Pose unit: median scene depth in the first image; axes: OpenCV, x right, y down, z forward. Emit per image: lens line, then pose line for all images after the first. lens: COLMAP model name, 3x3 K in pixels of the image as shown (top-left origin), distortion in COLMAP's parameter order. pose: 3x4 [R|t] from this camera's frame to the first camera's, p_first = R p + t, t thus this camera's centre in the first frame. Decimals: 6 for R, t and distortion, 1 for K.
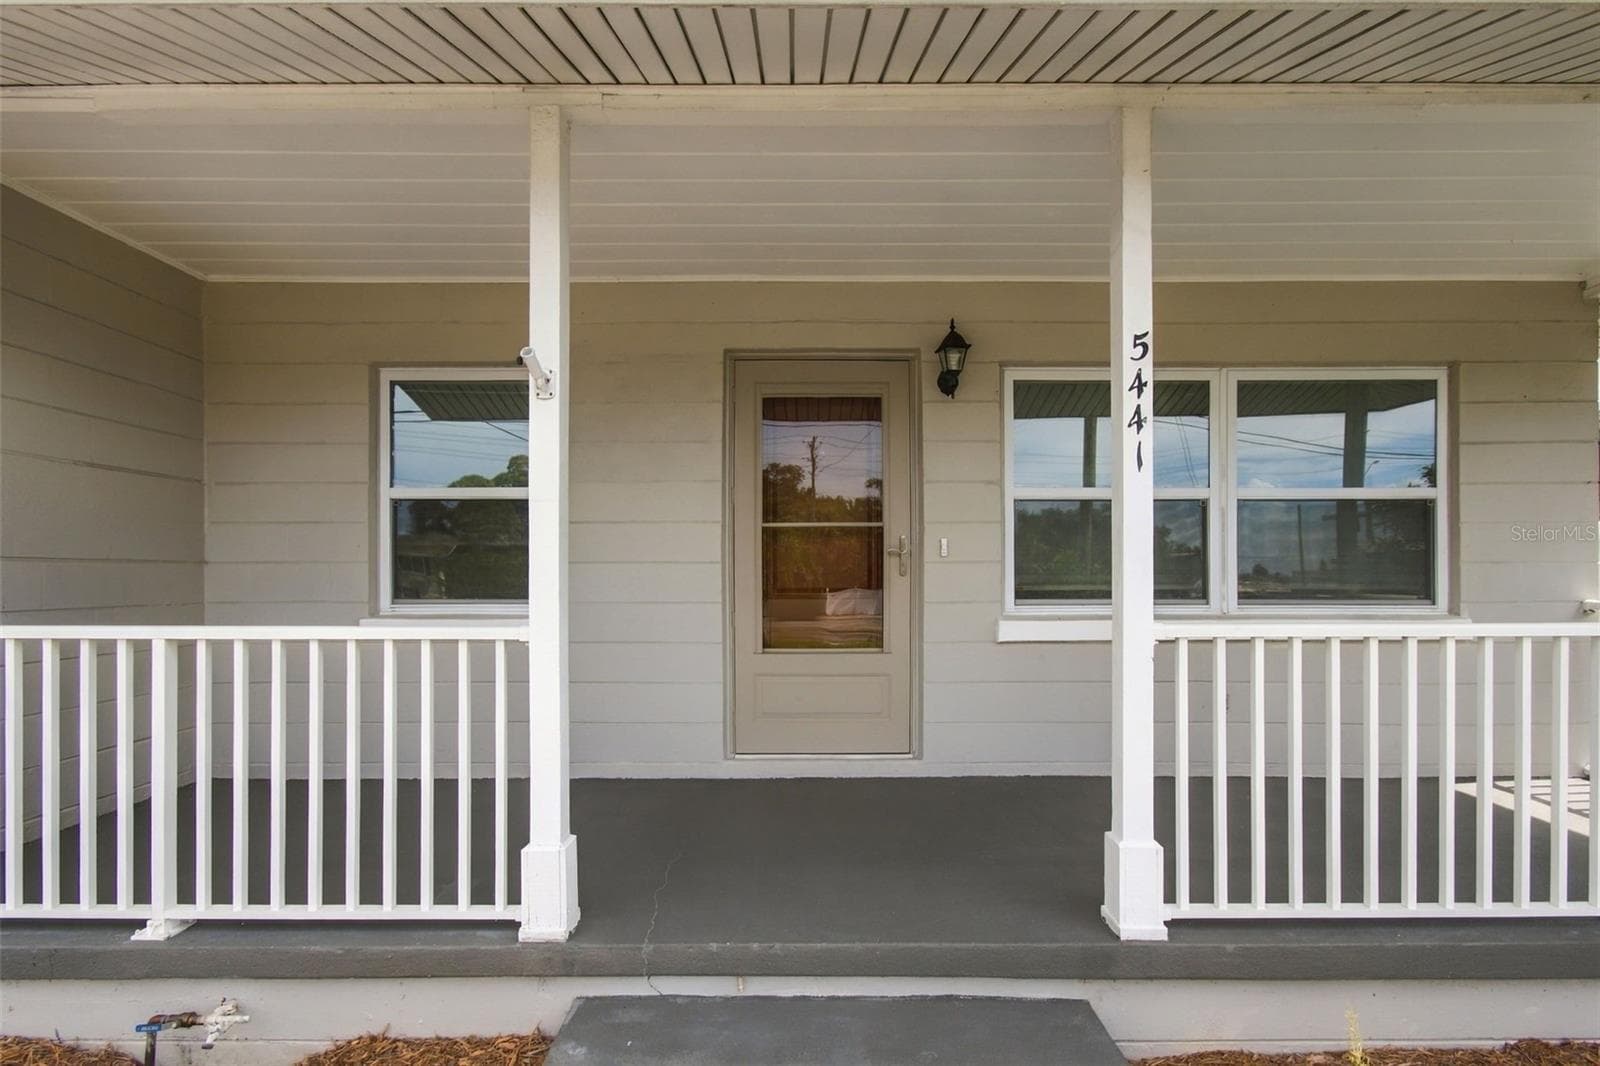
lens RADIAL K [[748.2, 0, 797.3], [0, 748.2, 551.8], [0, 0, 1]] dist [-0.005306, -0.001042]
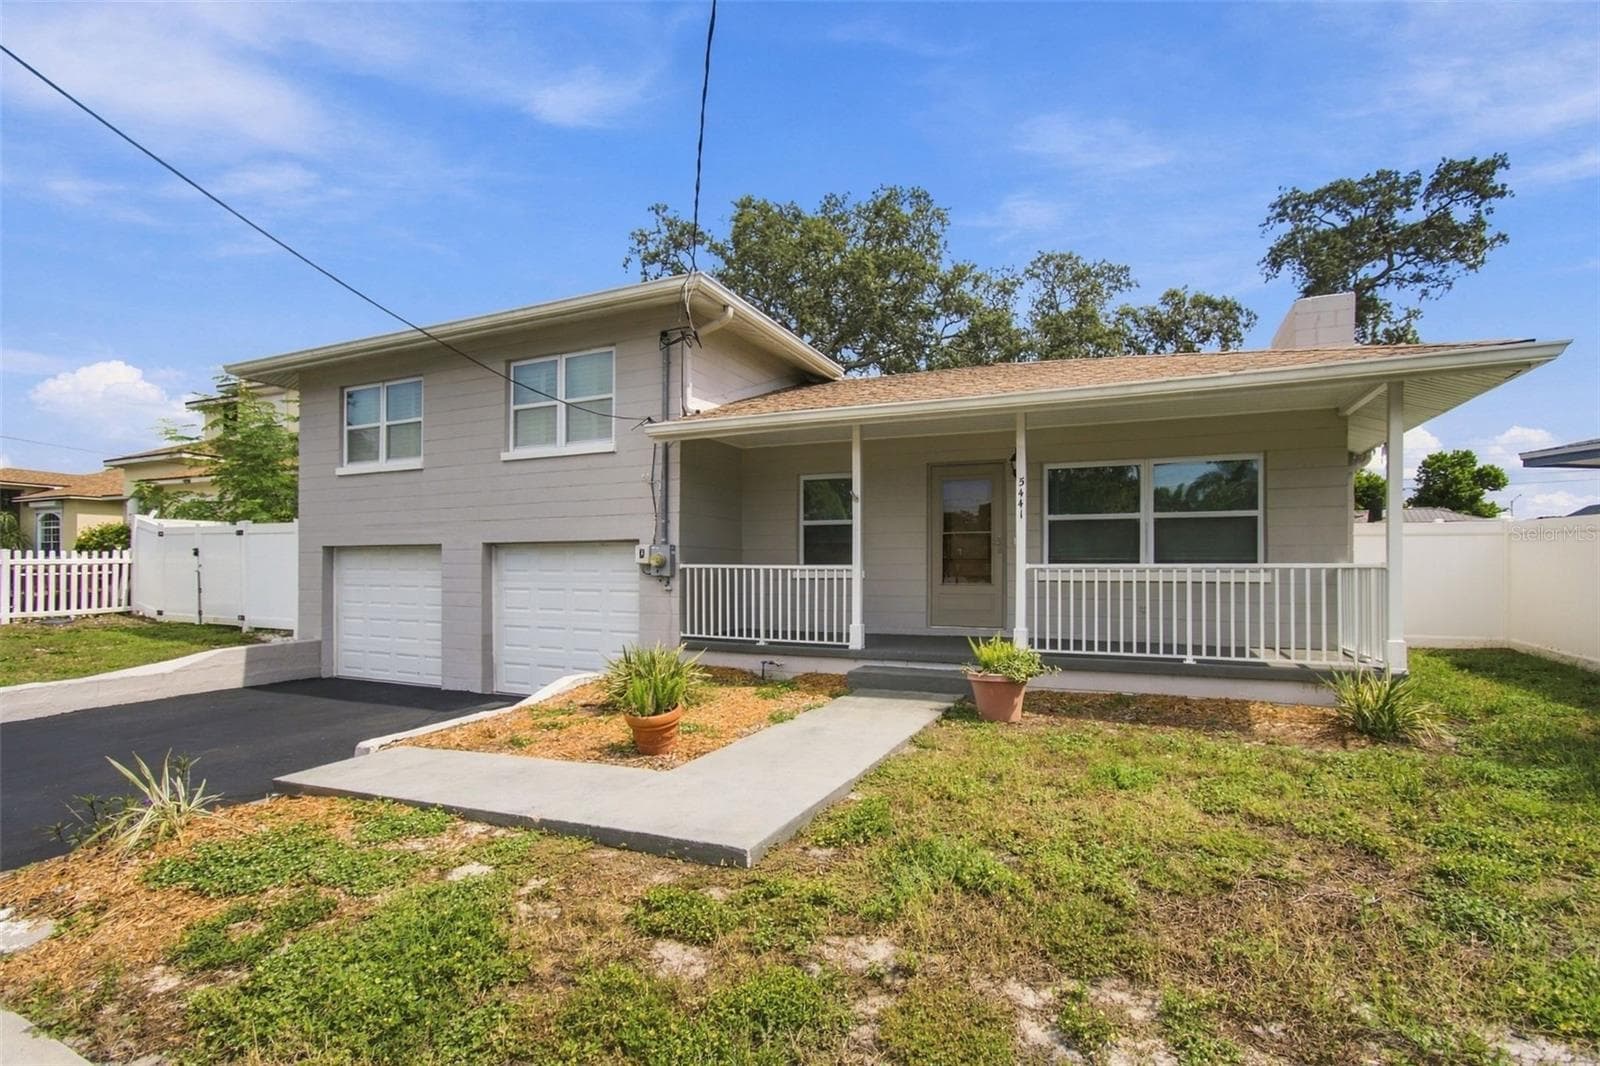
lens RADIAL K [[748.2, 0, 797.3], [0, 748.2, 551.8], [0, 0, 1]] dist [-0.005306, -0.001042]
pose [[0.905470, -0.005130, -0.424378, 0.585775], [0.008515, 0.999945, 0.006081, 0.005694], [0.424324, -0.009120, 0.905465, -1.488802]]
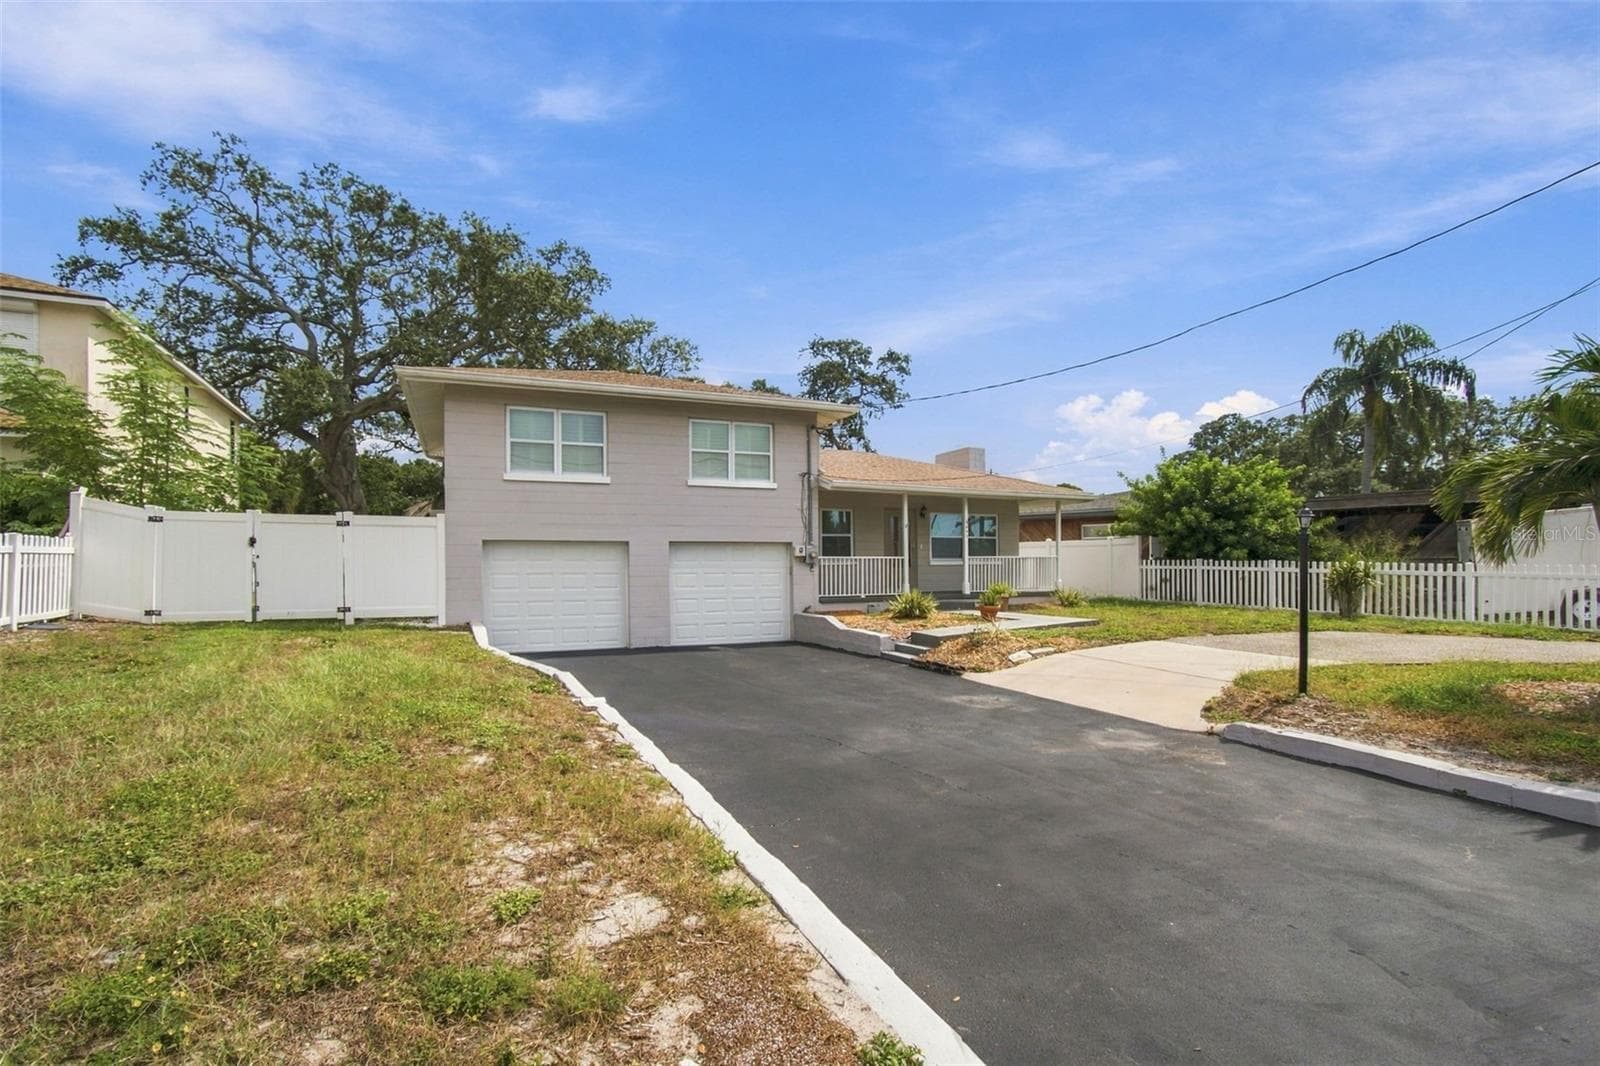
lens RADIAL K [[761.4, 0, 794.4], [0, 761.4, 561.9], [0, 0, 1]] dist [-0.001412, 0.010128]
pose [[0.907824, -0.001782, 0.419348, -2.925724], [-0.006444, 0.999814, 0.018199, 0.014419], [-0.419302, -0.019224, 0.907643, -3.556870]]
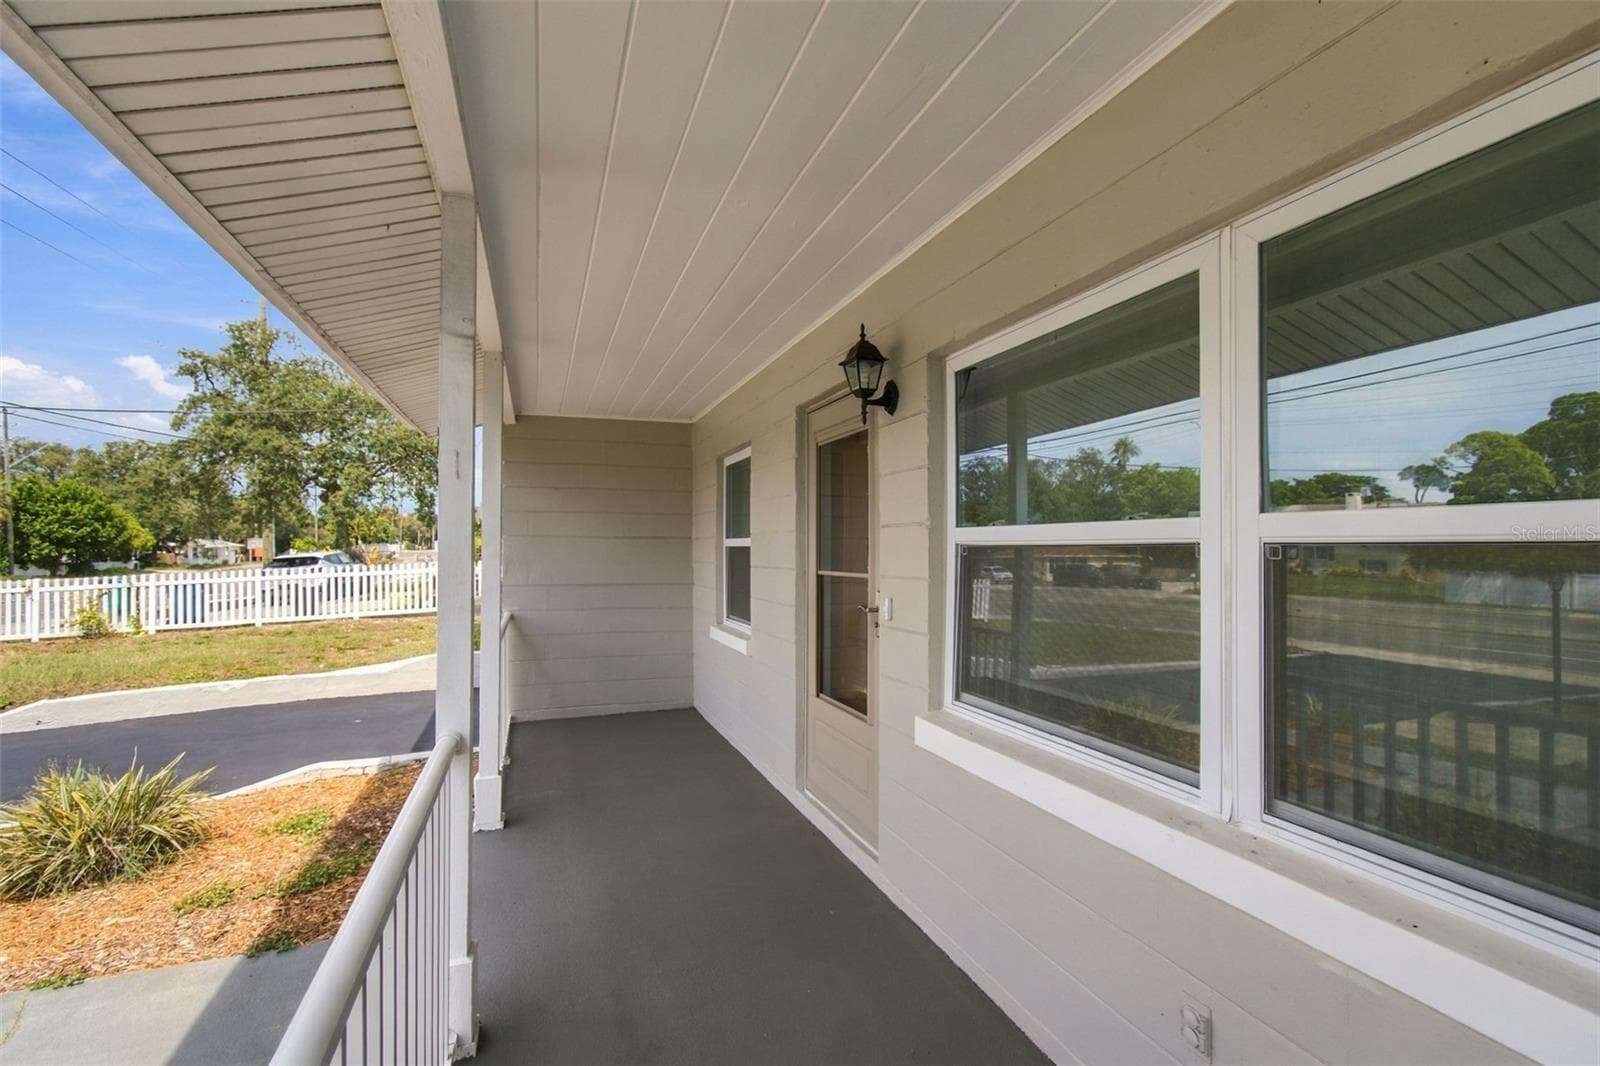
lens RADIAL K [[761.4, 0, 794.4], [0, 761.4, 561.9], [0, 0, 1]] dist [-0.001412, 0.010128]
pose [[0.322724, 0.012845, -0.946406, 0.909569], [0.005934, 0.999861, 0.015594, -0.066043], [0.946475, -0.010649, 0.322602, 0.627078]]
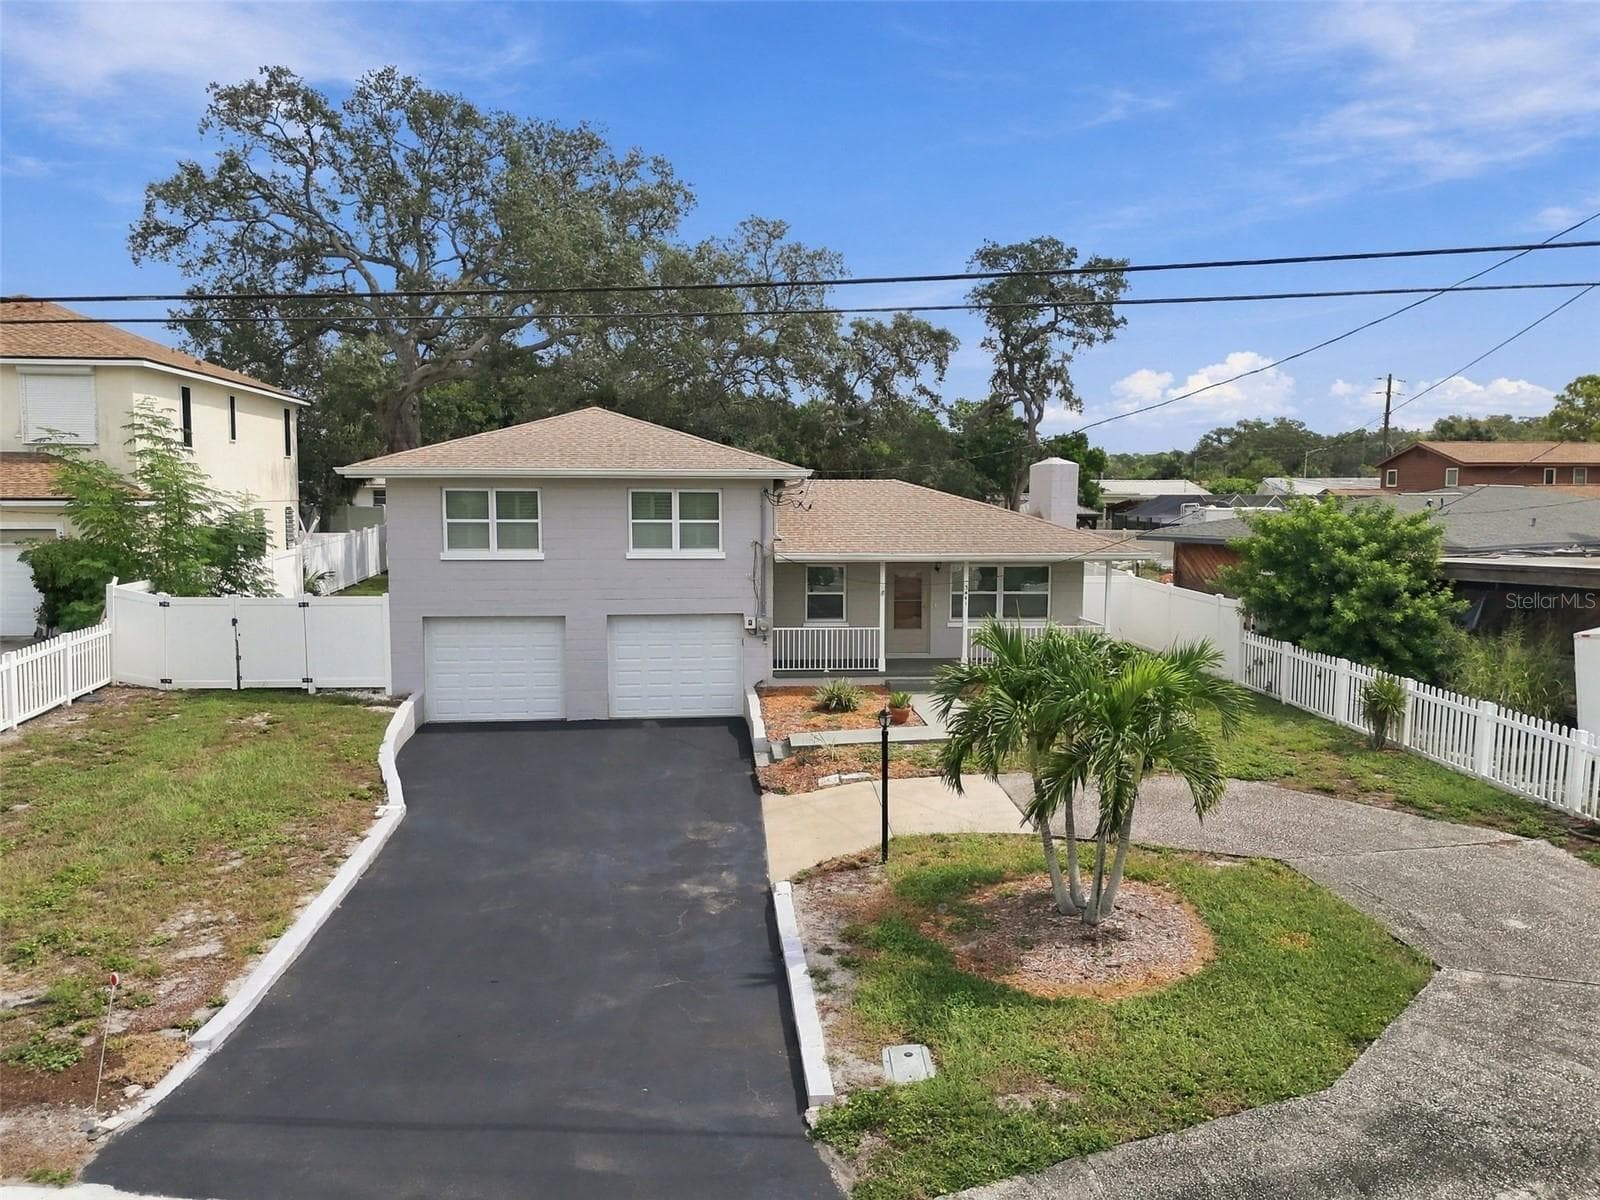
lens RADIAL K [[1240.4, 0, 800.0], [0, 1240.4, 600.0], [0, 0, 1]] dist [0.106283, -0.127377]
pose [[0.994350, -0.005202, 0.106028, -1.420708], [-0.009382, 0.990584, 0.136583, -1.061594], [-0.105741, -0.136806, 0.984938, -6.294127]]
